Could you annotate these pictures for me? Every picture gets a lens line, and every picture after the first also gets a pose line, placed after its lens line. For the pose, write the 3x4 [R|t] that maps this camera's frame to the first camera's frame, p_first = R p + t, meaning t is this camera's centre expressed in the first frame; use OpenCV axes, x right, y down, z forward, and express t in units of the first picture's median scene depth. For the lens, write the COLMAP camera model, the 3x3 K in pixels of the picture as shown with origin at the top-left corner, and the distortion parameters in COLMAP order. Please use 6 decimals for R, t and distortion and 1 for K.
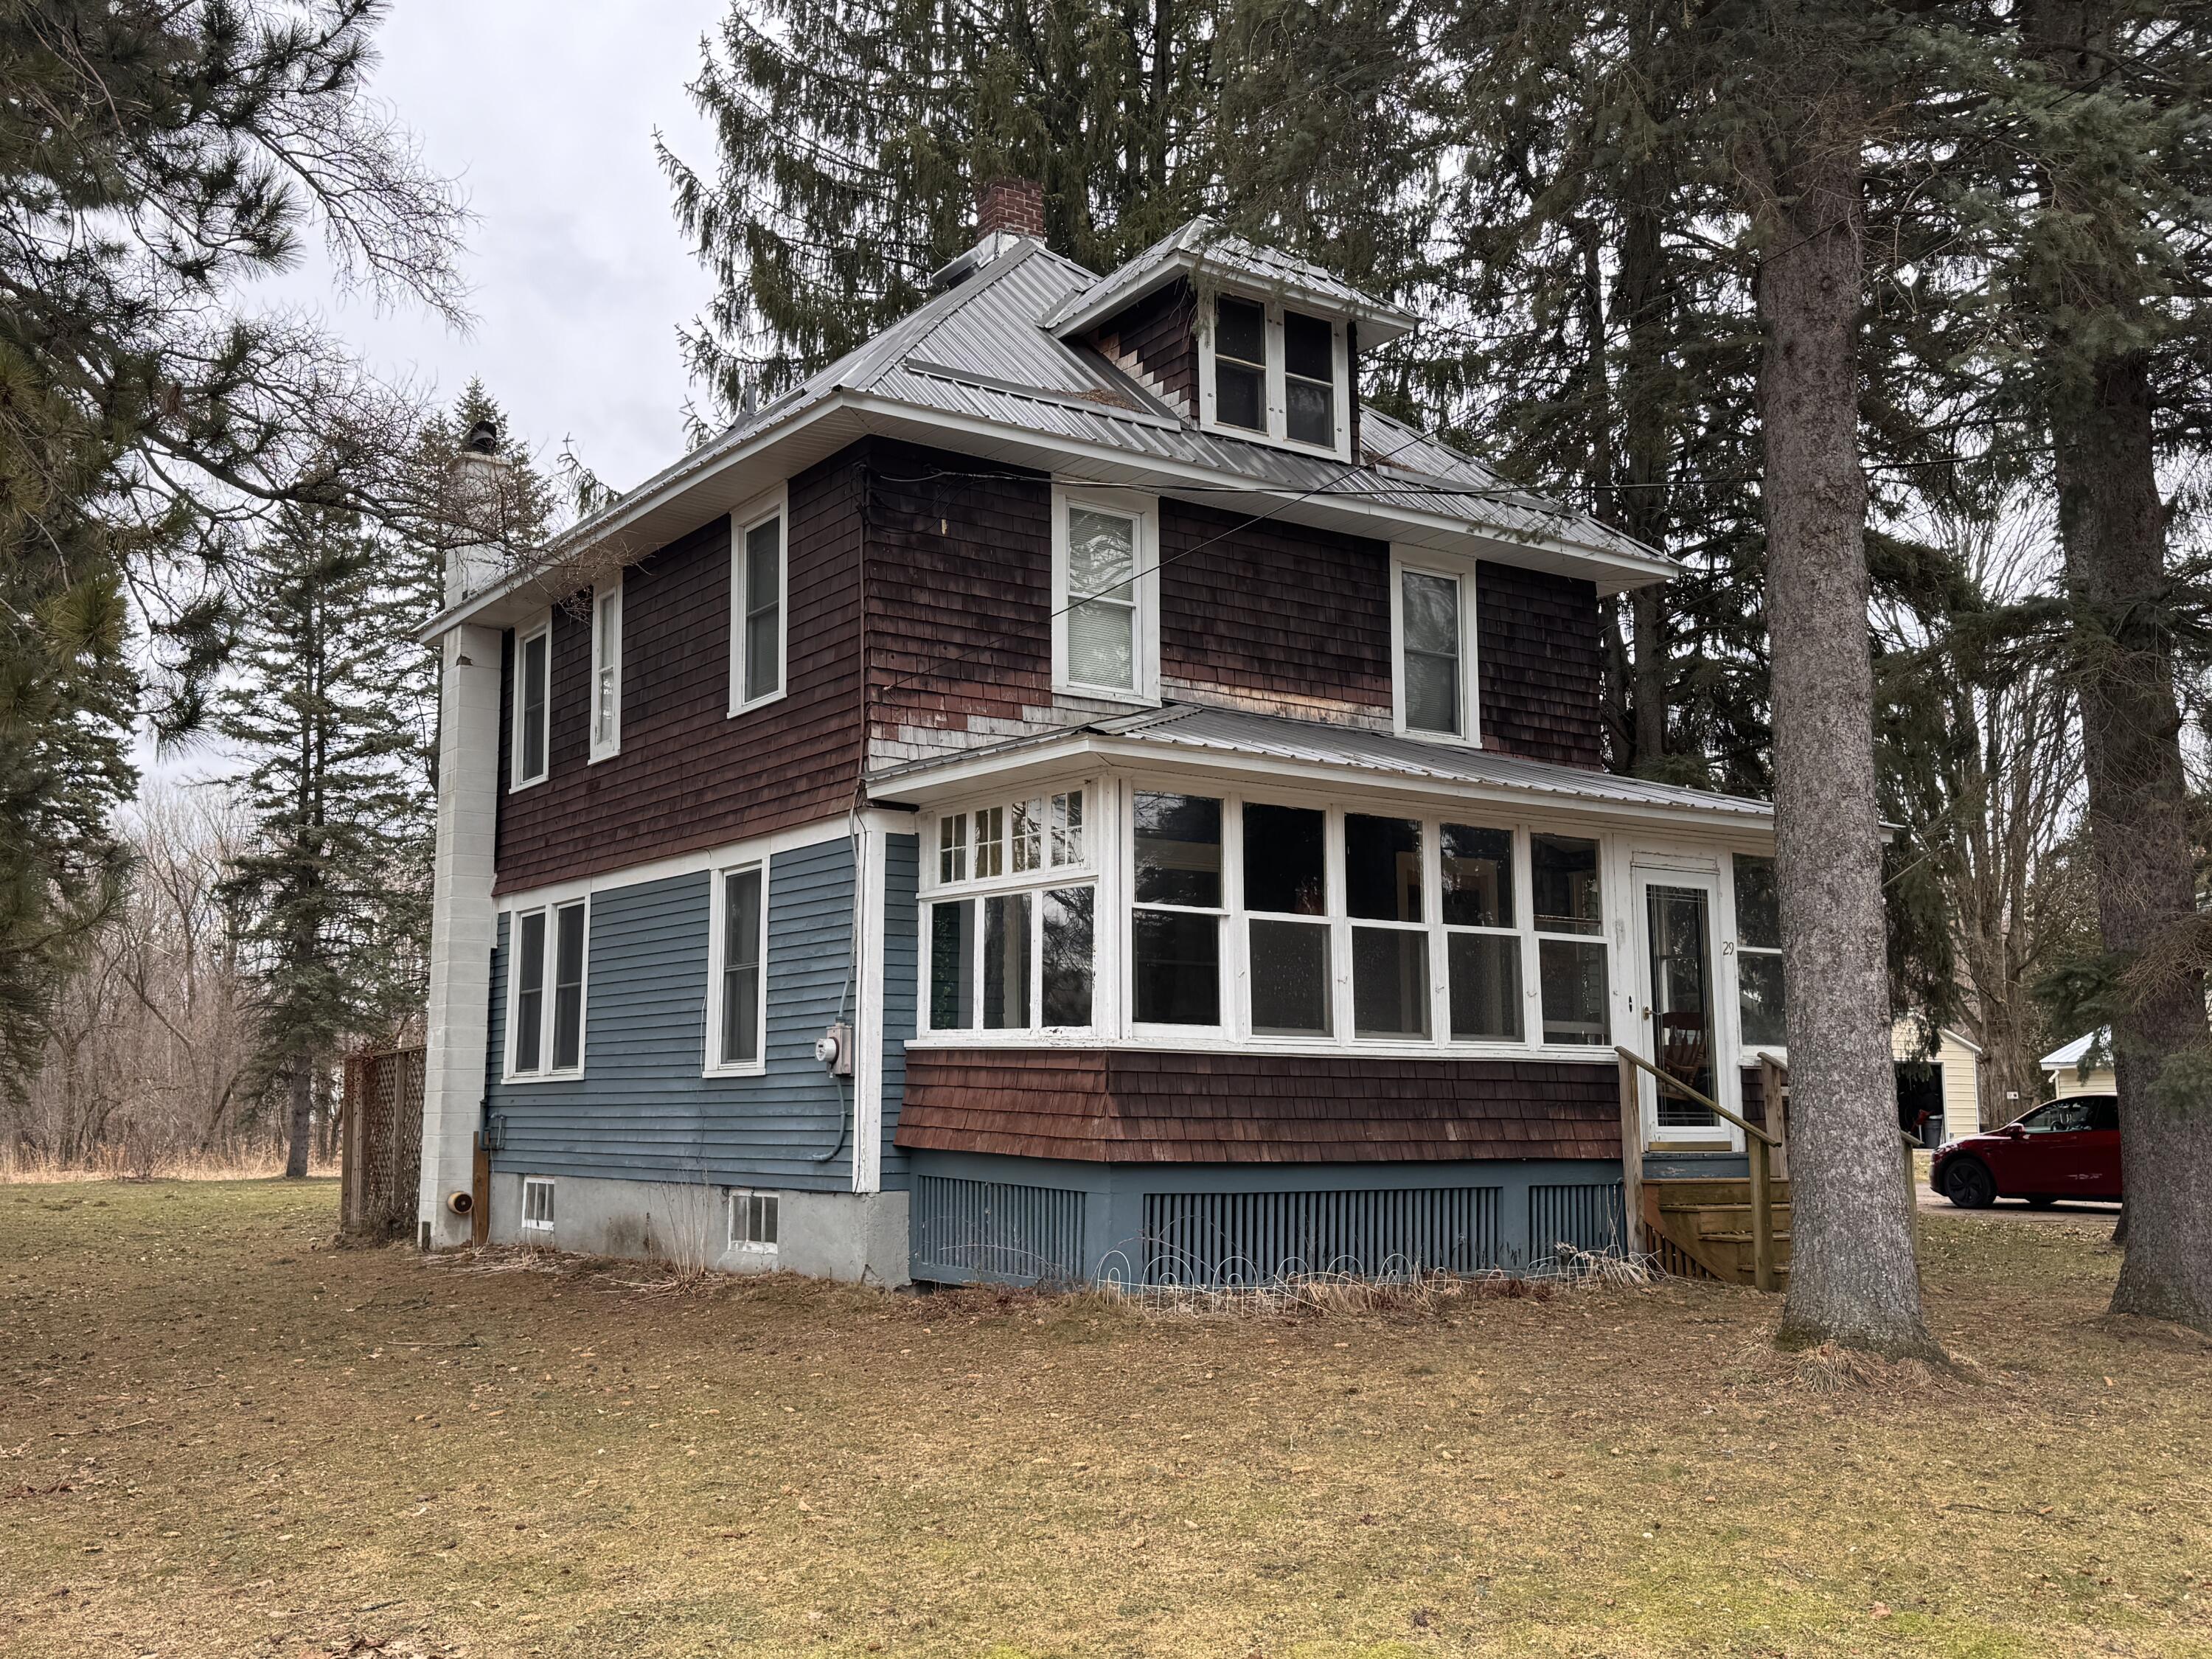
lens RADIAL K [[2202.6, 0, 1106.0], [0, 2202.6, 829.5], [0, 0, 1]] dist [0.101619, 0.000847]
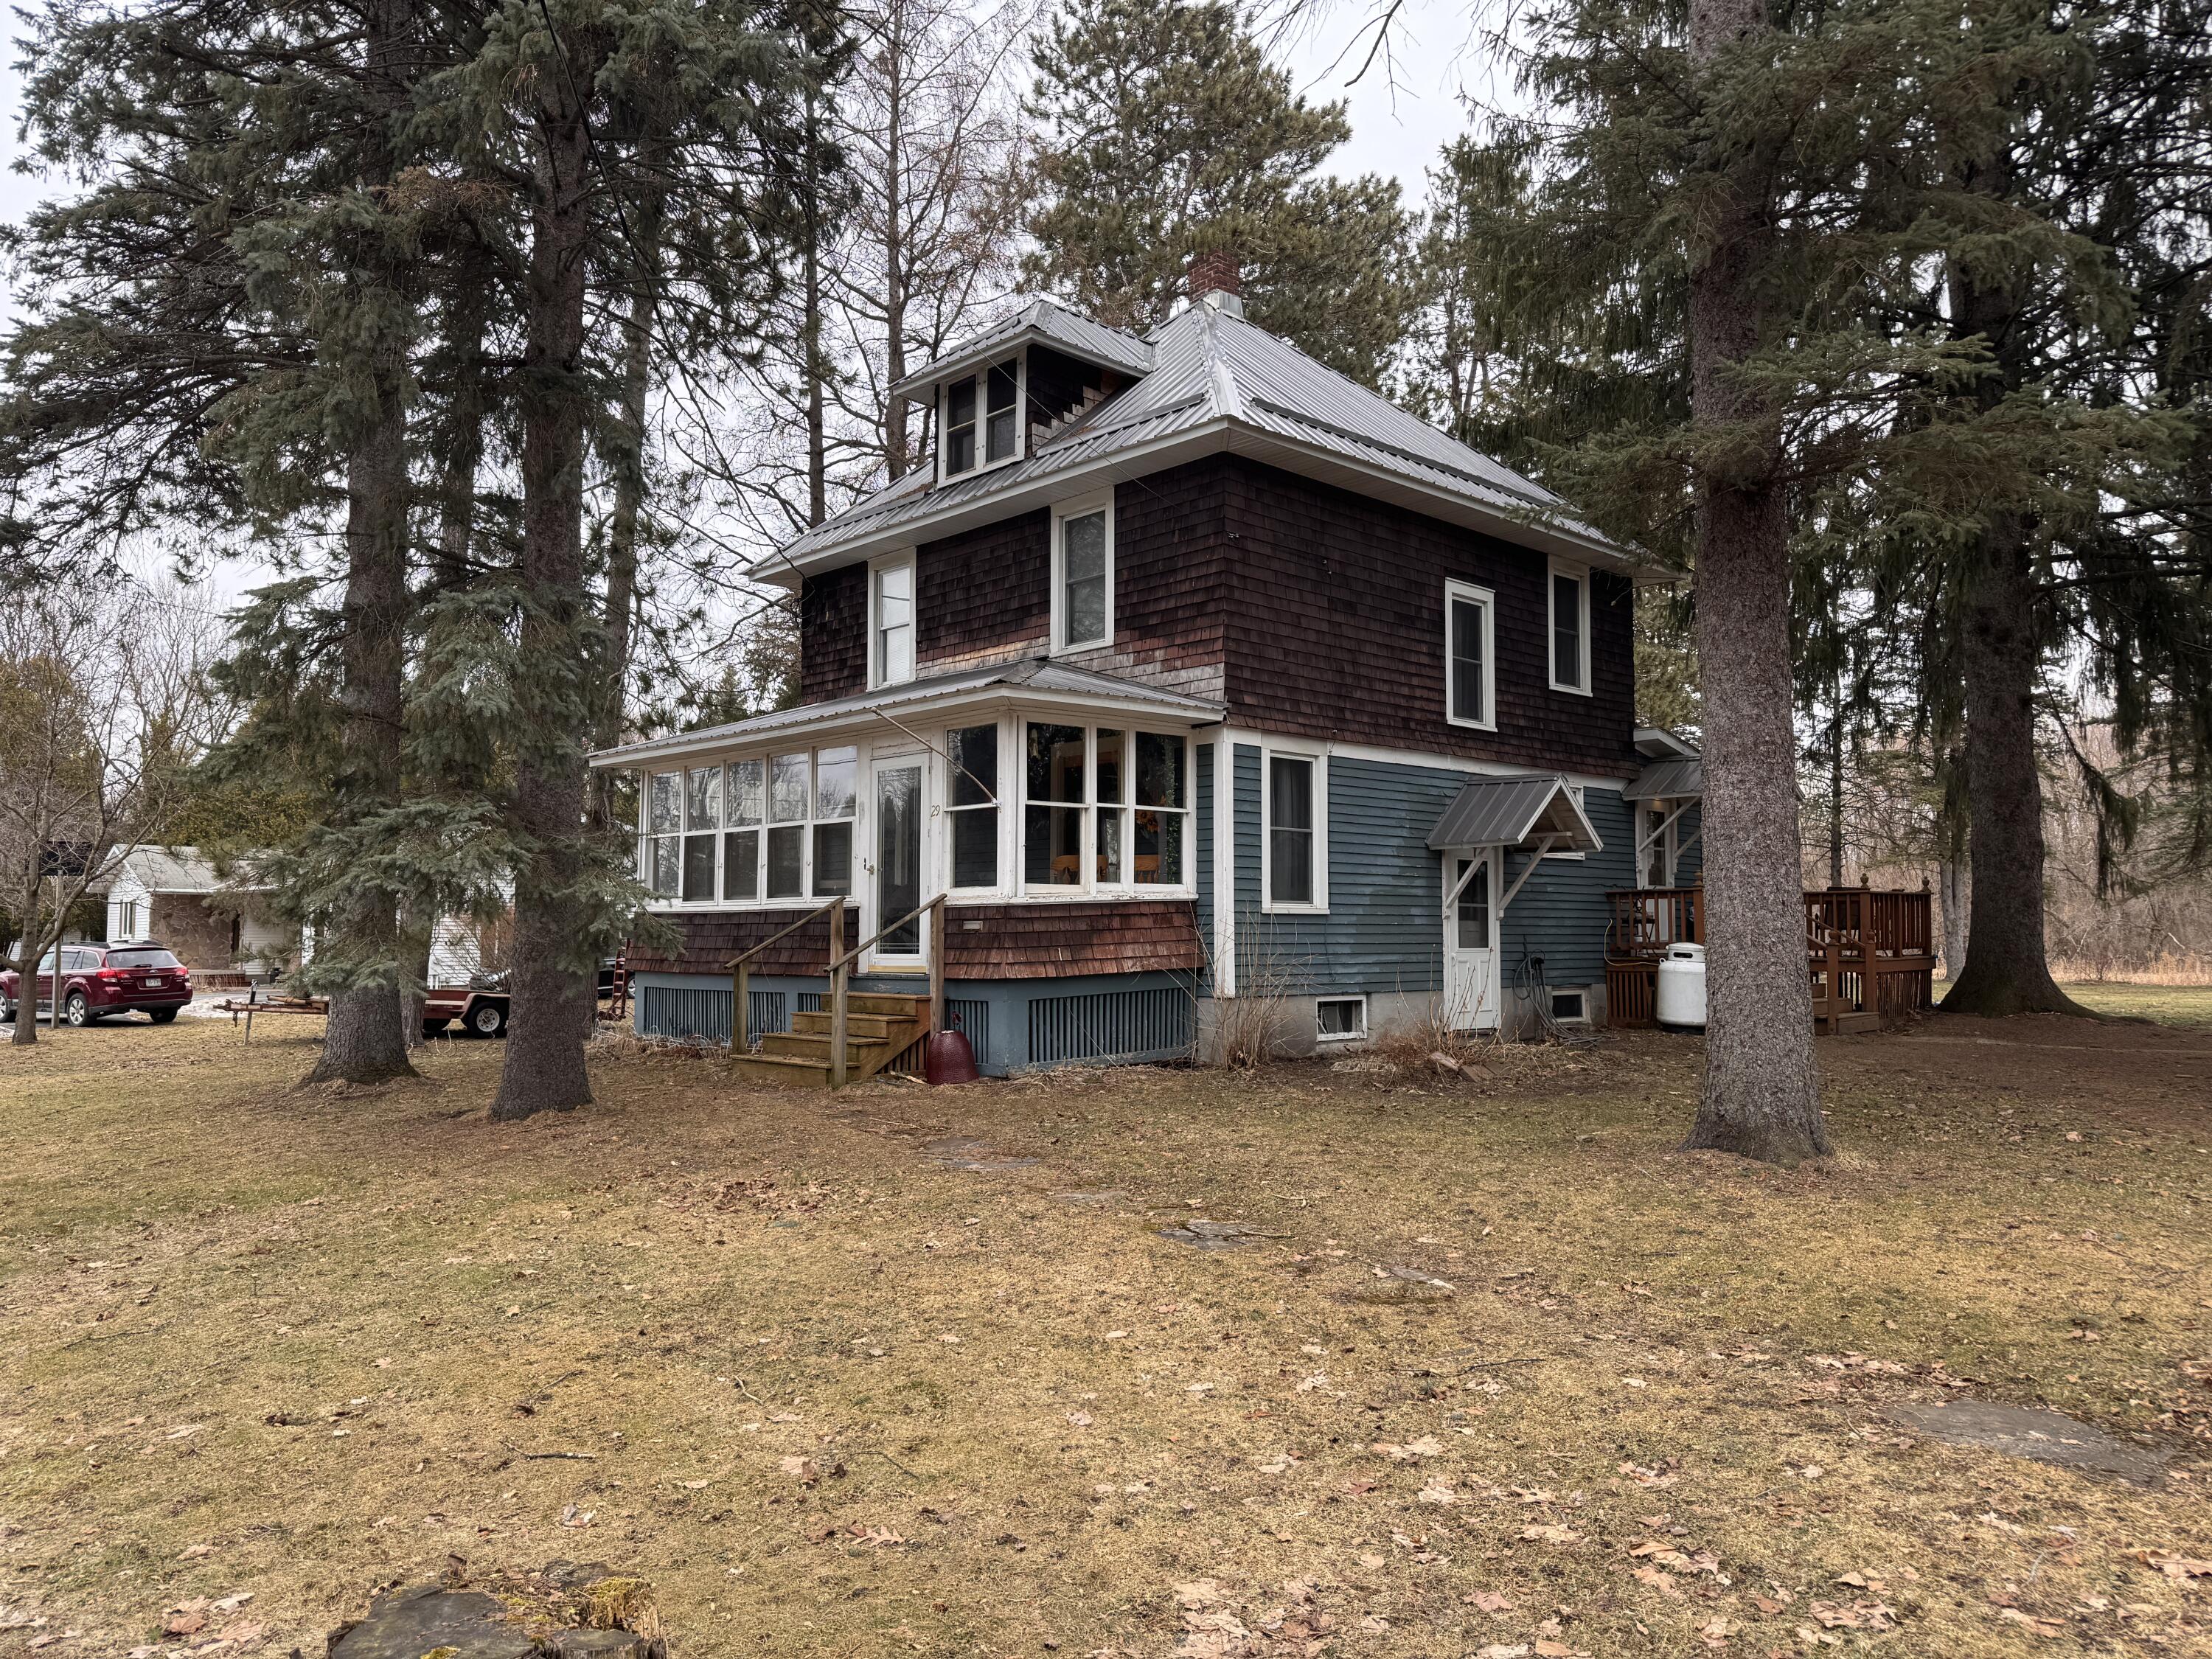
lens RADIAL K [[1554.8, 0, 1106.0], [0, 1554.8, 829.5], [0, 0, 1]] dist [0.184050, -0.396385]
pose [[0.175487, -0.079533, -0.981264, 1.053588], [0.140076, 0.988608, -0.055077, 0.116881], [0.974465, -0.127787, 0.184628, 0.864986]]
